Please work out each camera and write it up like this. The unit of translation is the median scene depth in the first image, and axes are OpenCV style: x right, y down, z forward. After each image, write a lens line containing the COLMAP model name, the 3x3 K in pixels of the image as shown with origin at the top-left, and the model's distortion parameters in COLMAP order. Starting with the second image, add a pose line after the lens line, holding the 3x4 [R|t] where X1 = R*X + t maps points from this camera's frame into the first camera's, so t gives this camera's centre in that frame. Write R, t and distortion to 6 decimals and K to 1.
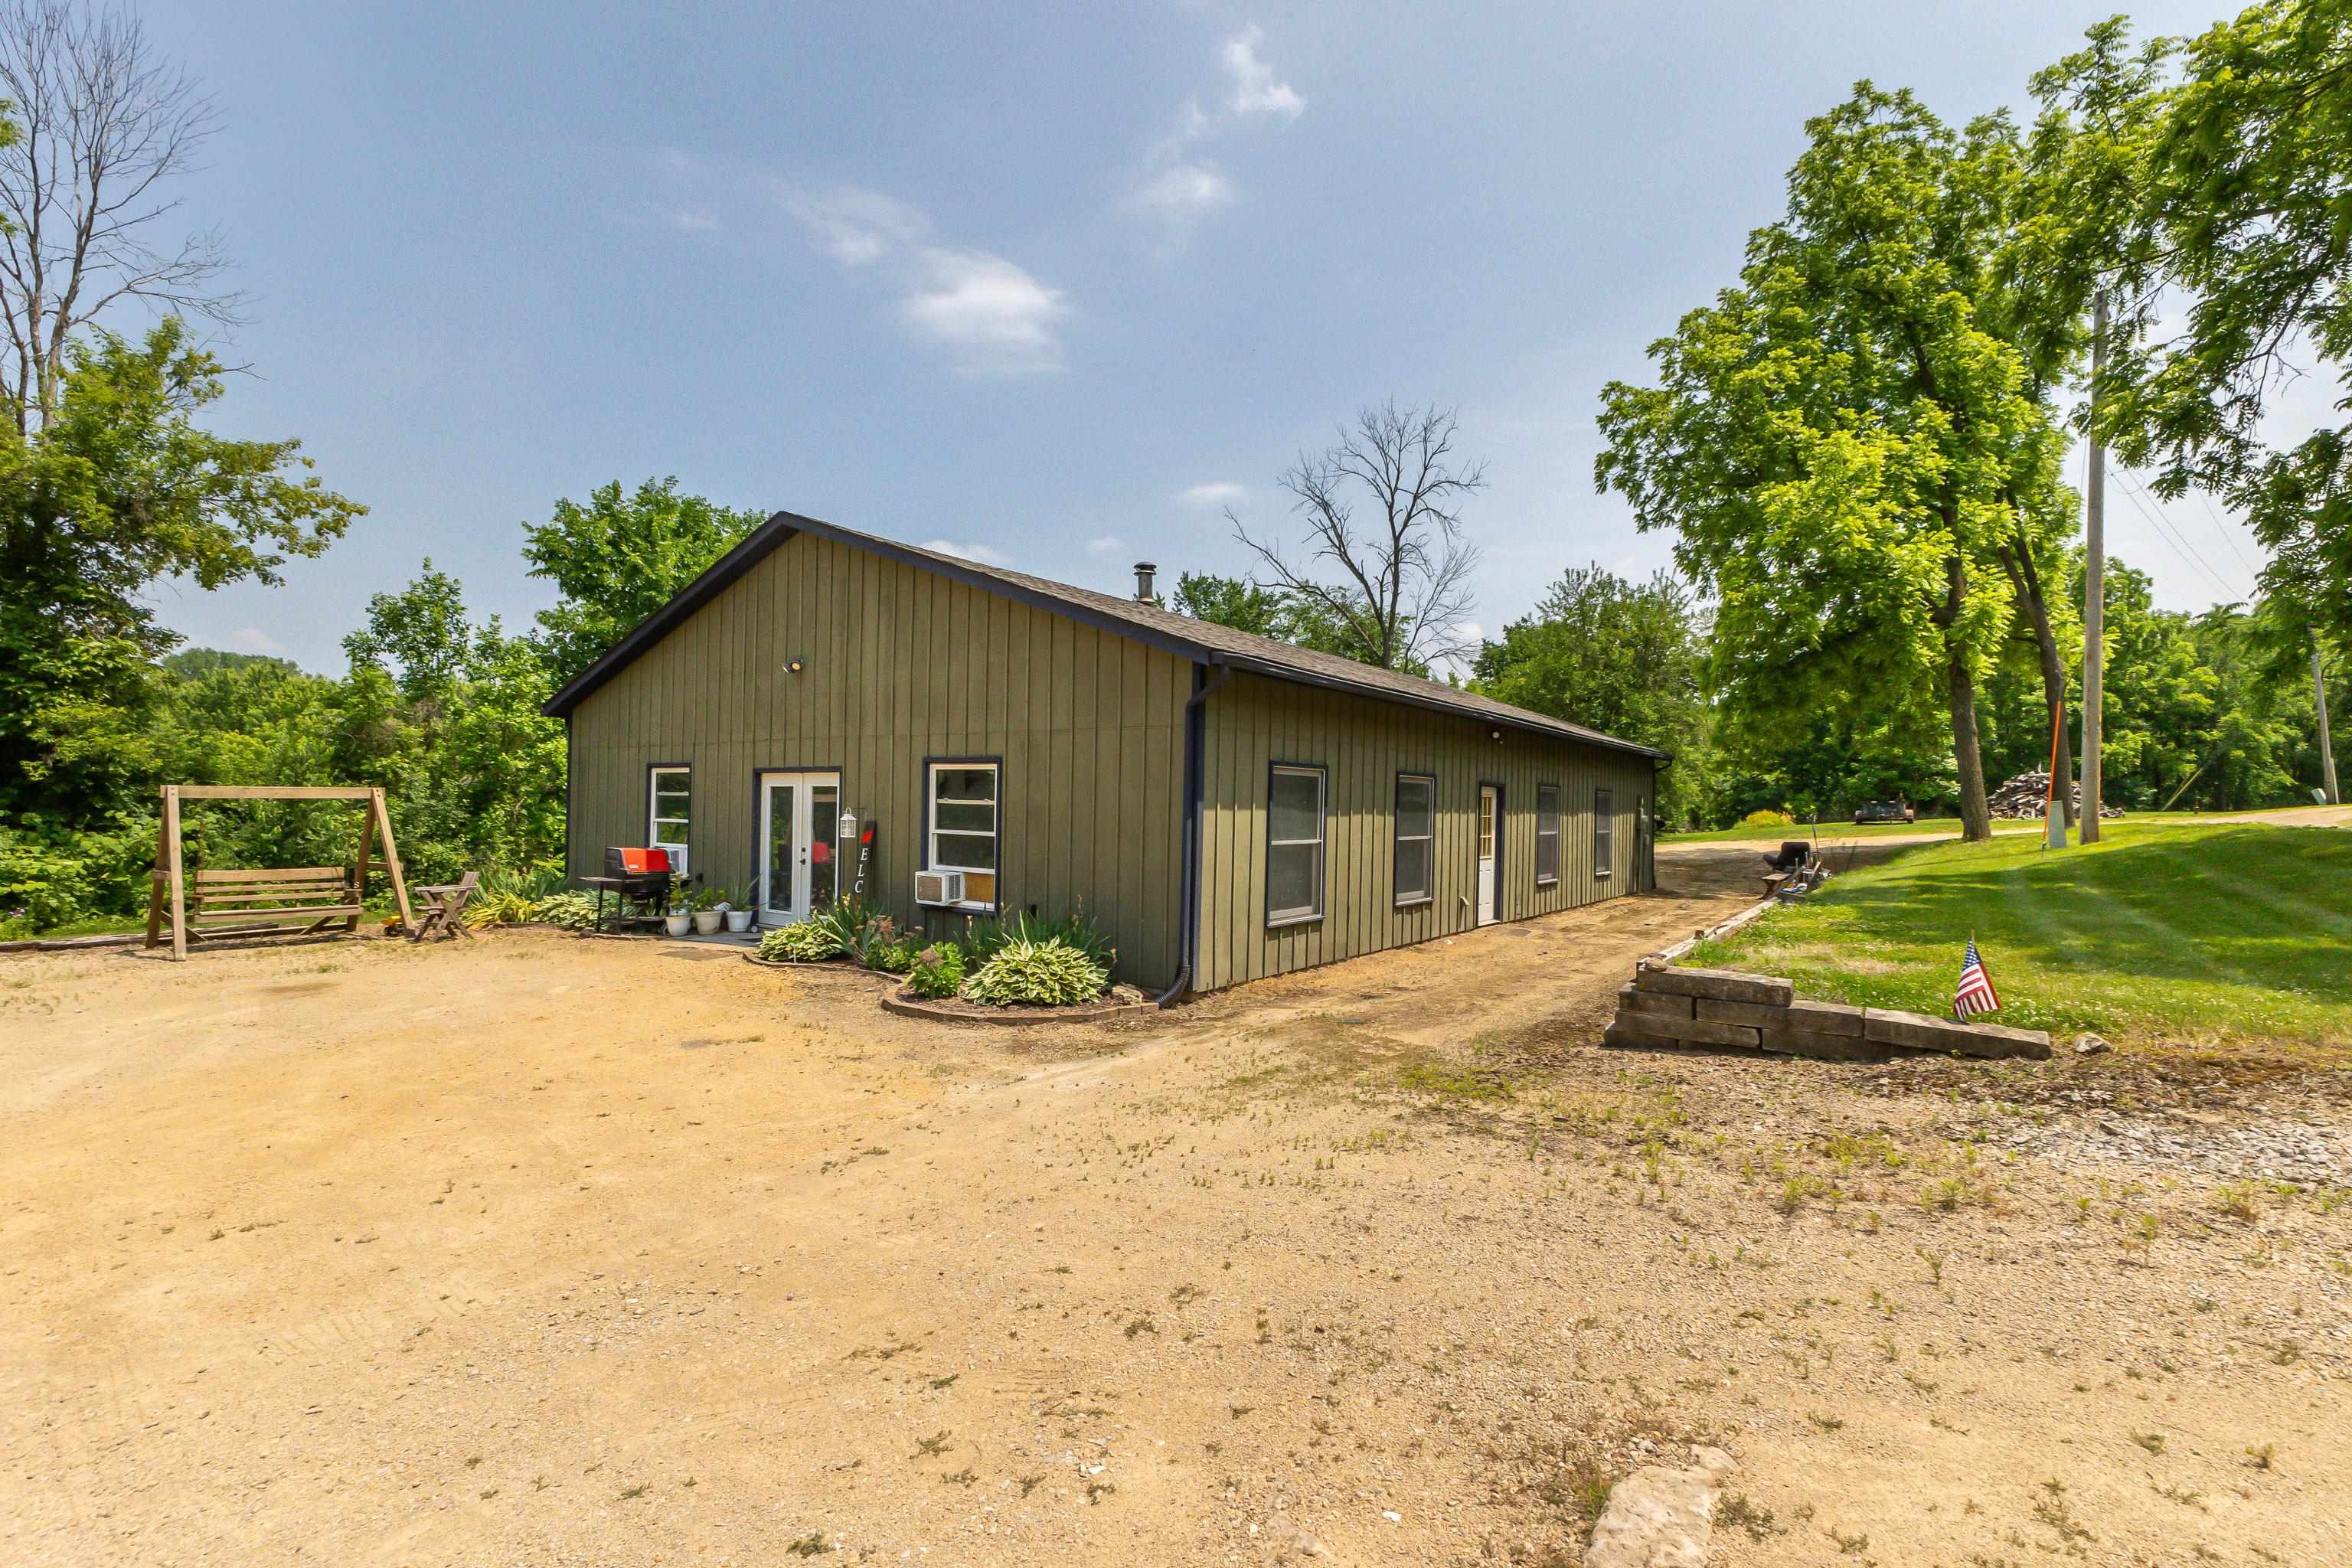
lens RADIAL K [[1098.0, 0, 1174.7], [0, 1098.0, 788.3], [0, 0, 1]] dist [0.004012, -0.000863]
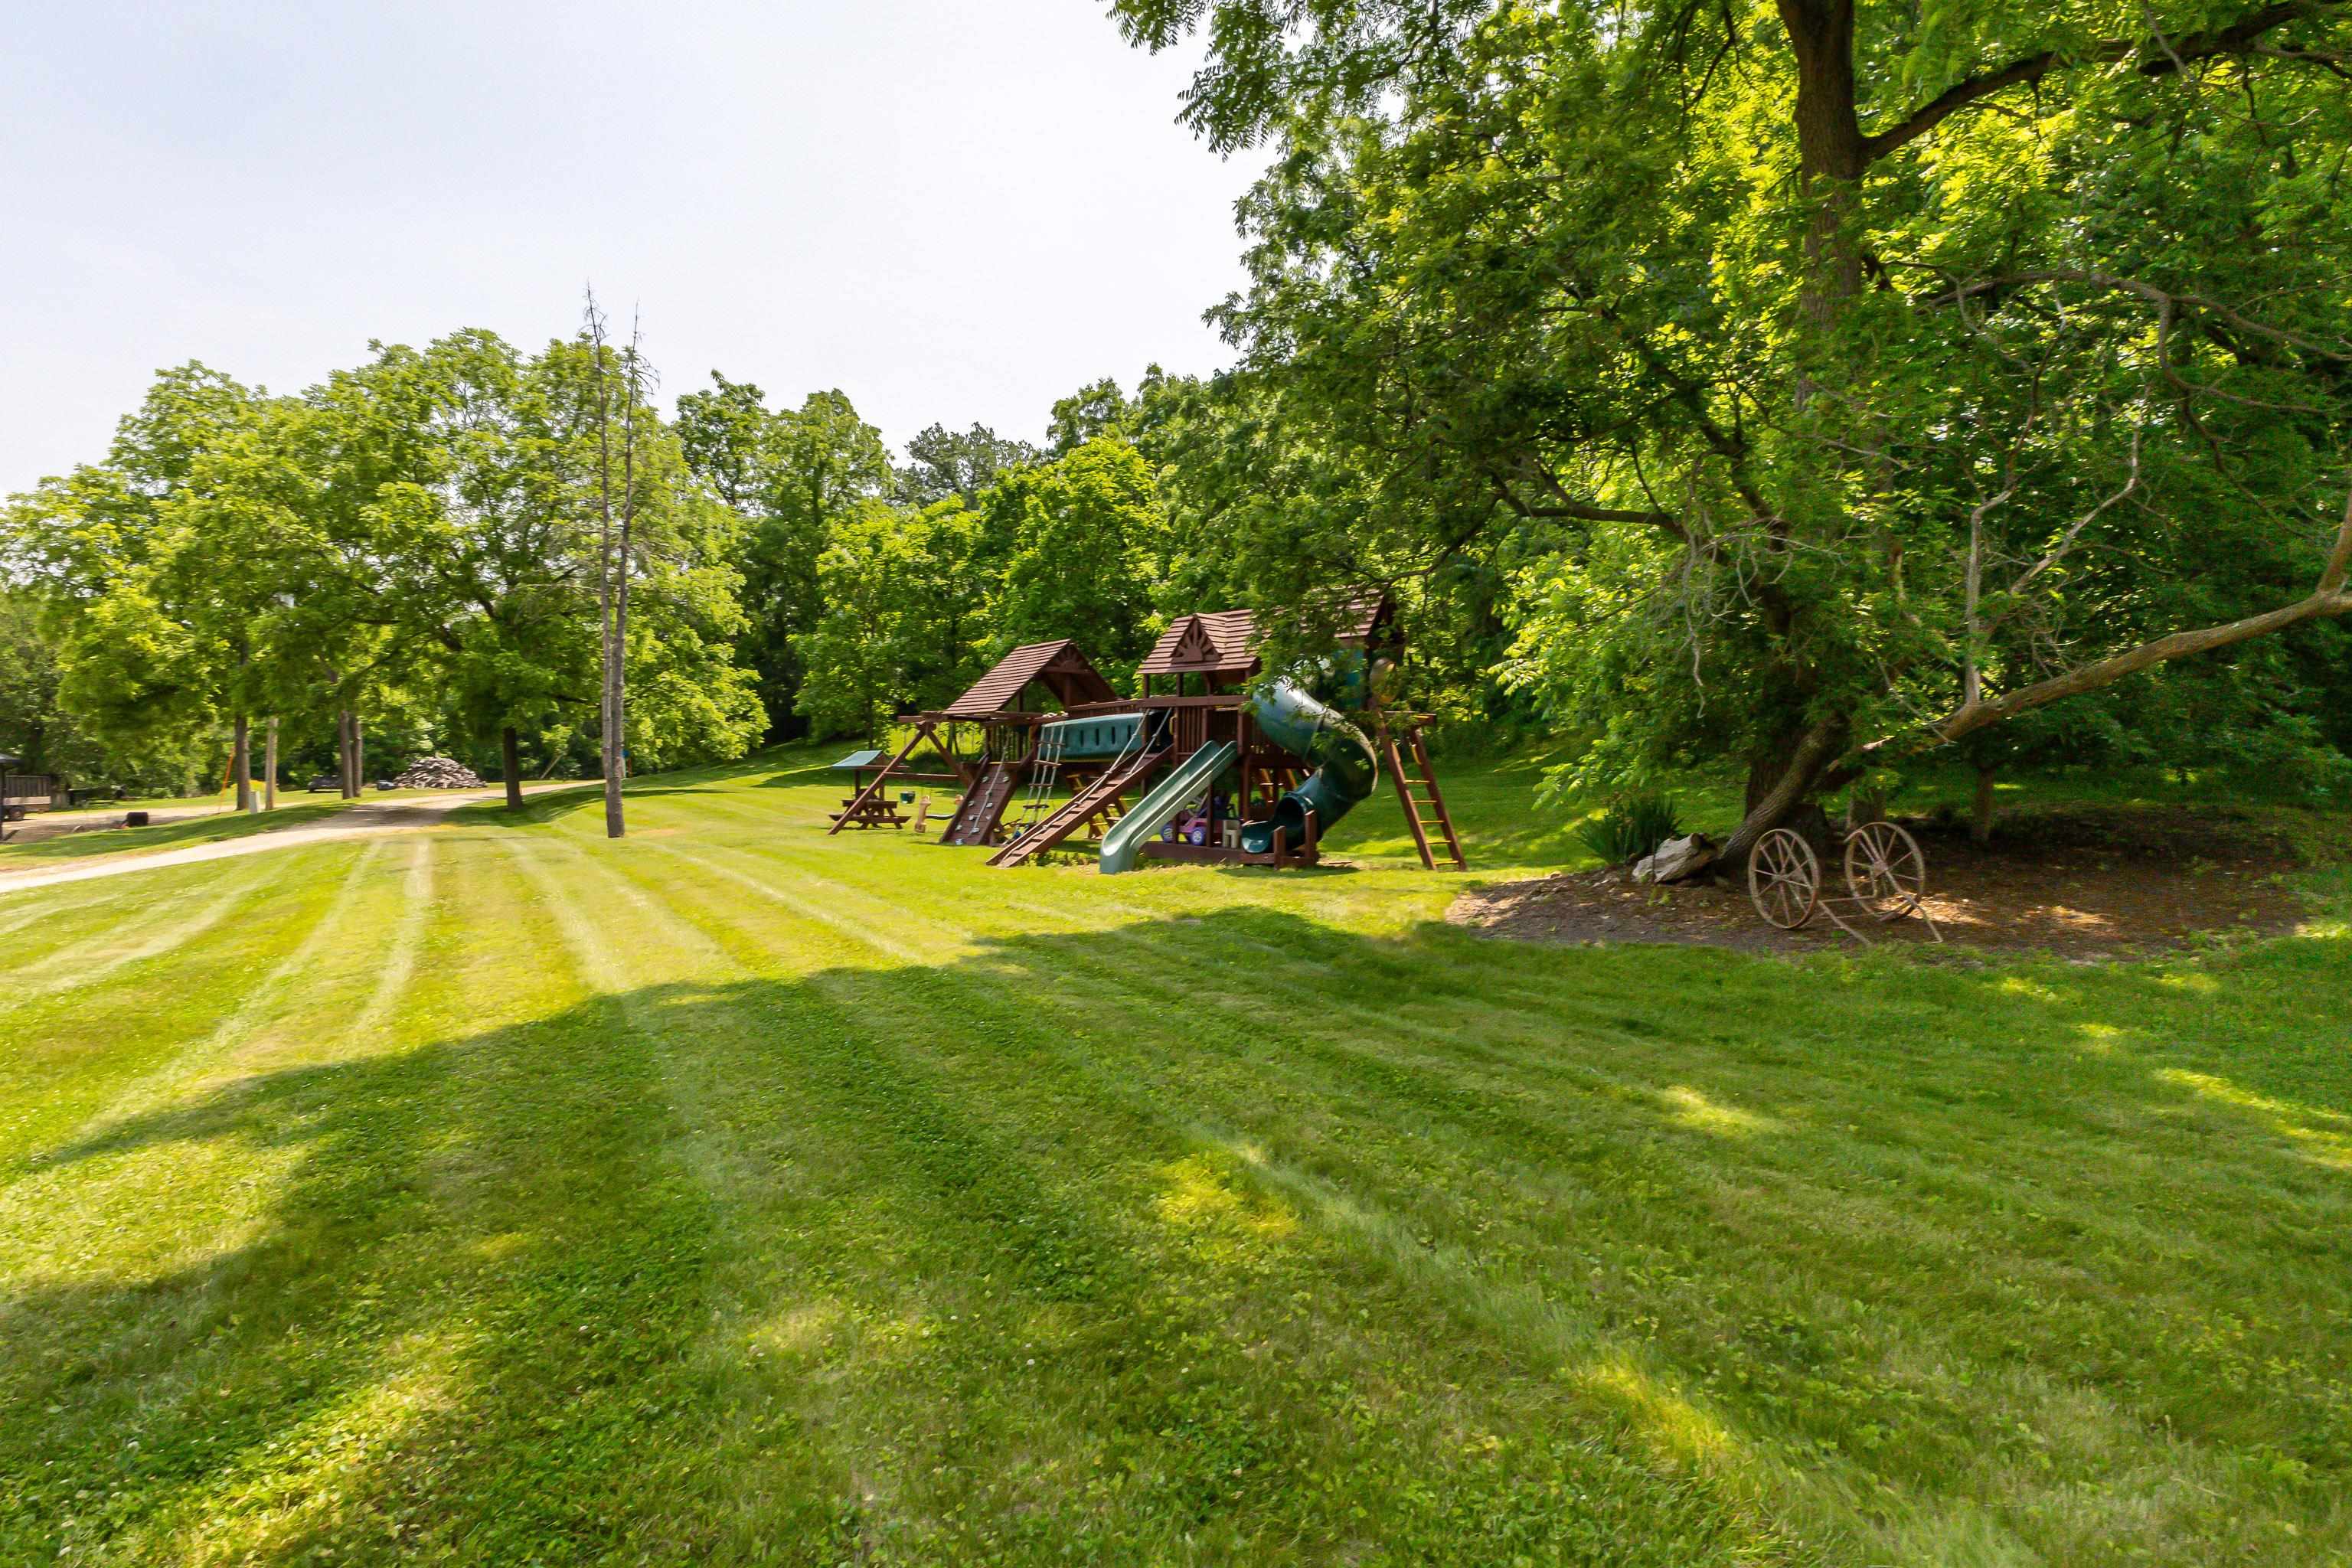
lens RADIAL K [[1098.0, 0, 1167.7], [0, 1098.0, 775.4], [0, 0, 1]] dist [0.004012, -0.000863]
pose [[0.459377, 0.004930, 0.888228, -0.218452], [-0.031307, 0.999453, 0.010645, -0.083378], [-0.887690, -0.032698, 0.459280, -1.315442]]
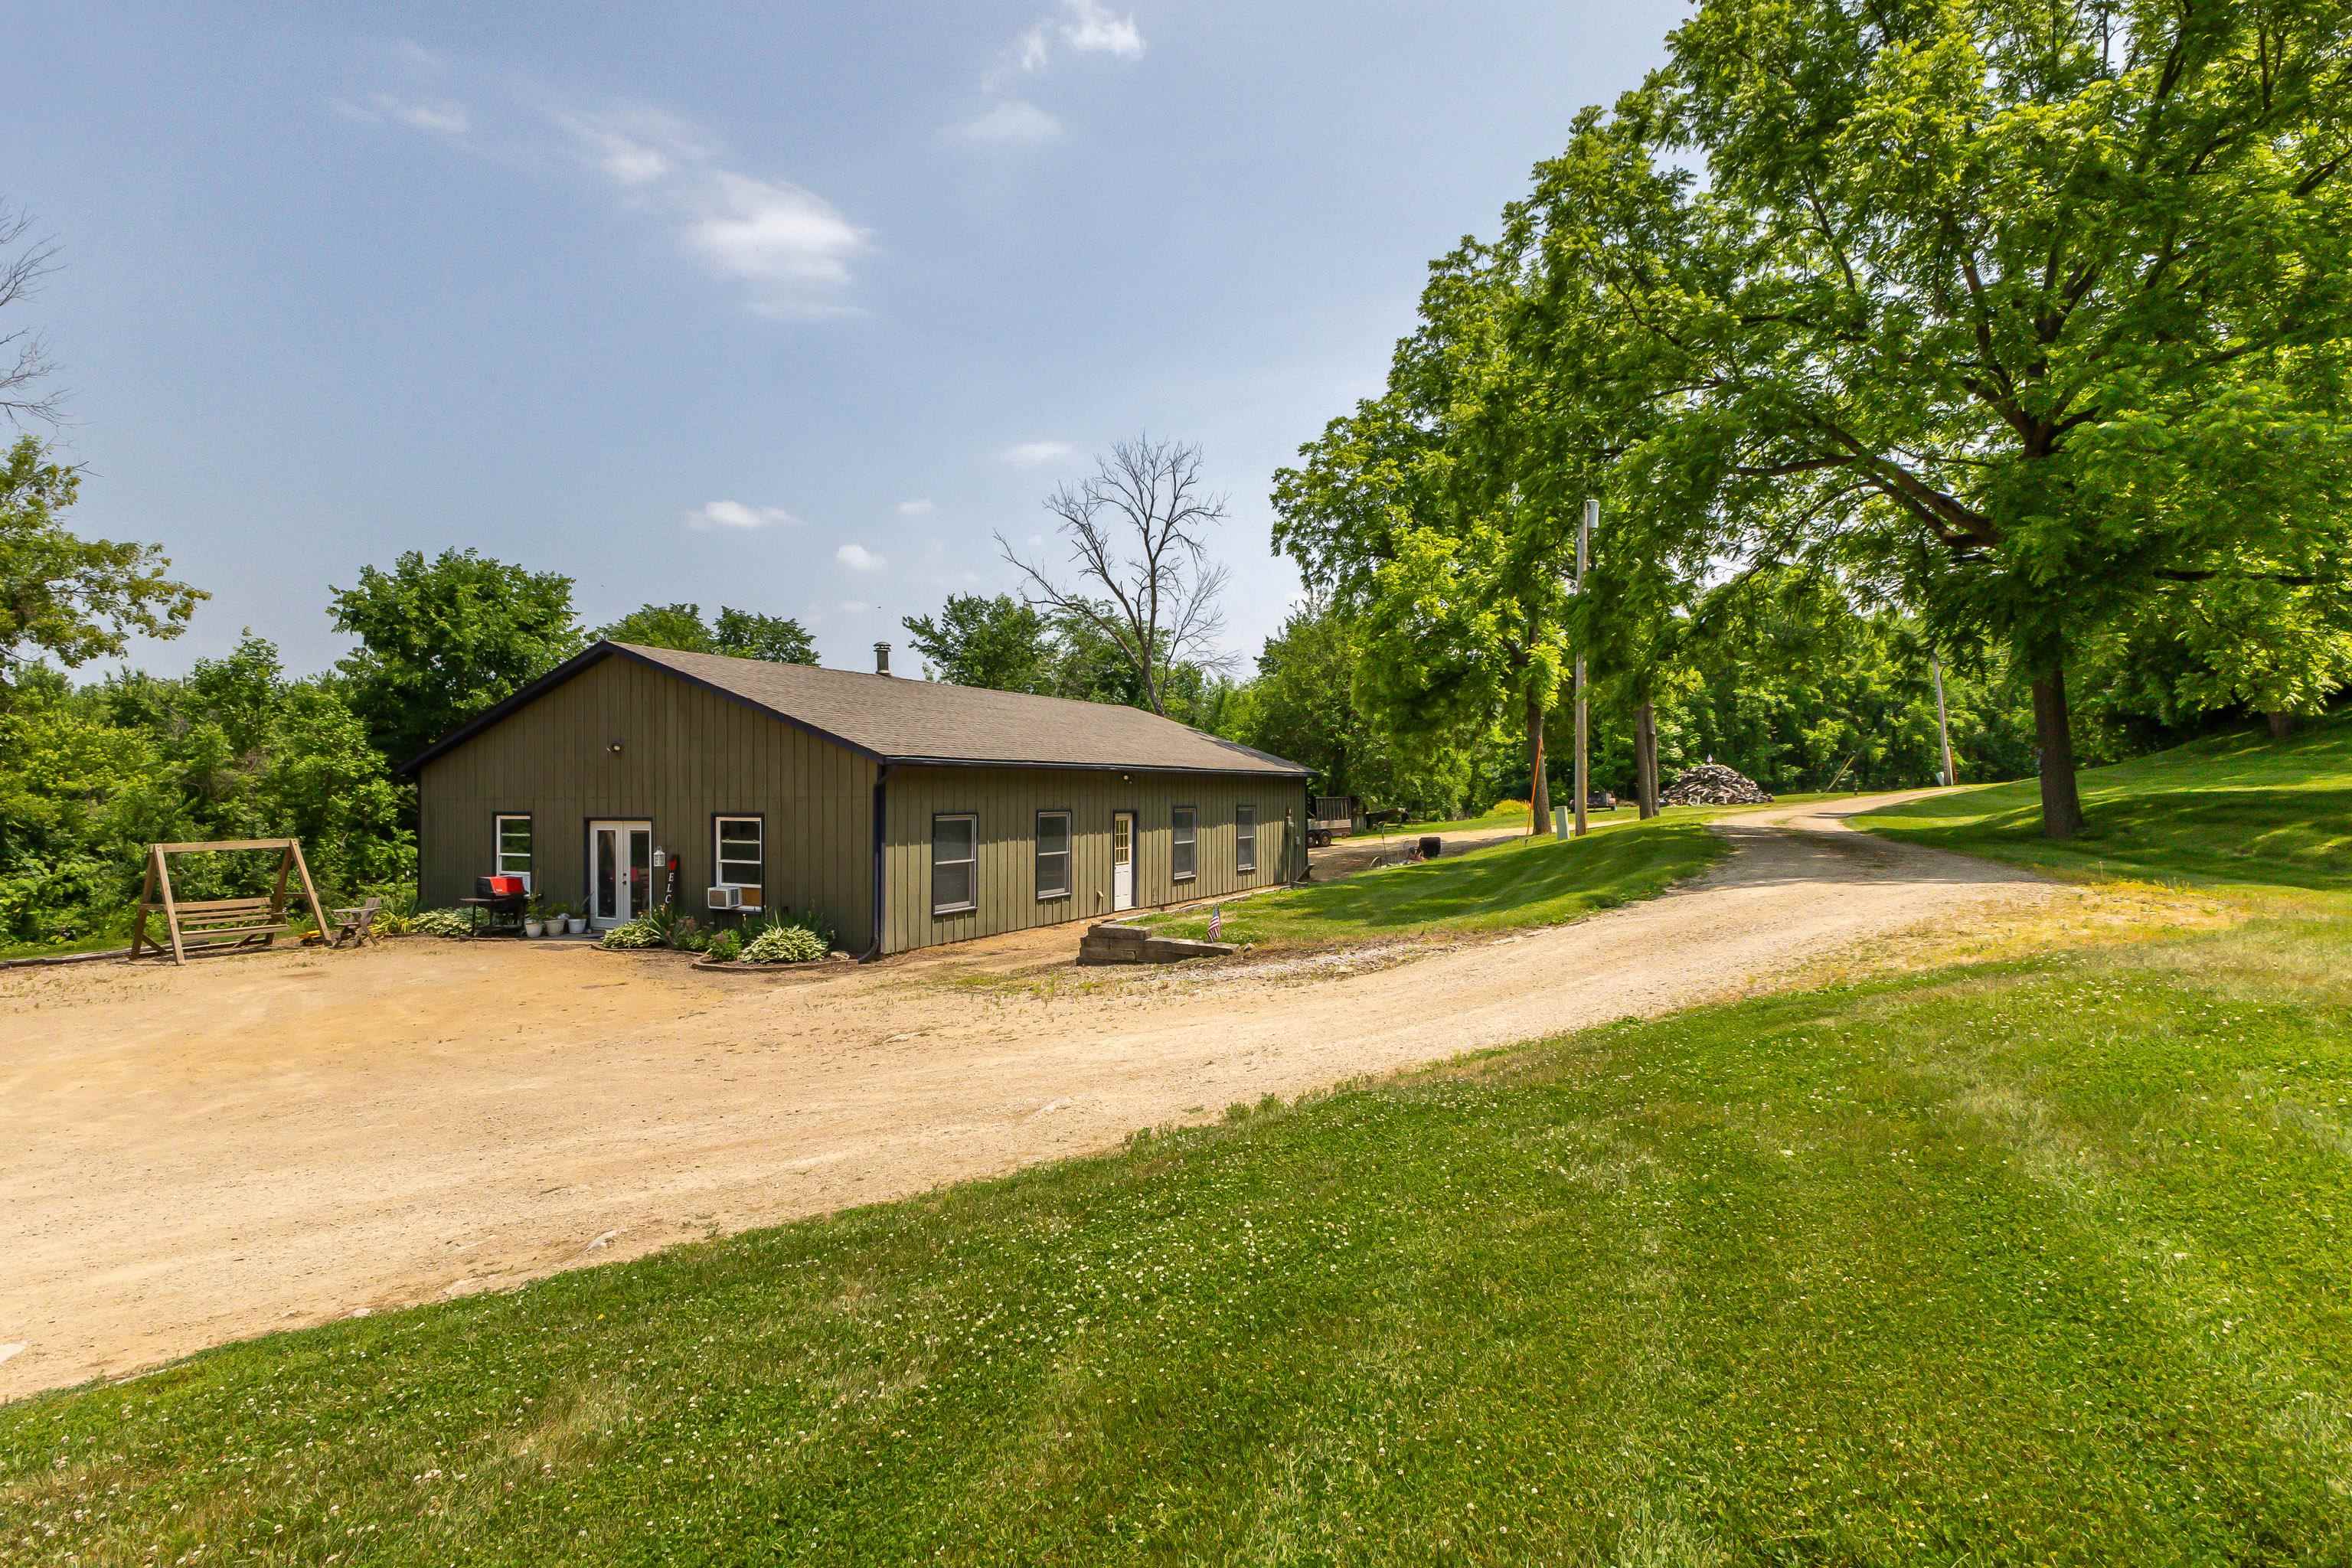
lens RADIAL K [[1207.7, 0, 1162.7], [0, 1207.7, 783.6], [0, 0, 1]] dist [0.005069, 0.000509]
pose [[0.989535, -0.020728, 0.142796, 0.078988], [0.019697, 0.999769, 0.008634, -0.036443], [-0.142942, -0.005731, 0.989714, -0.387983]]
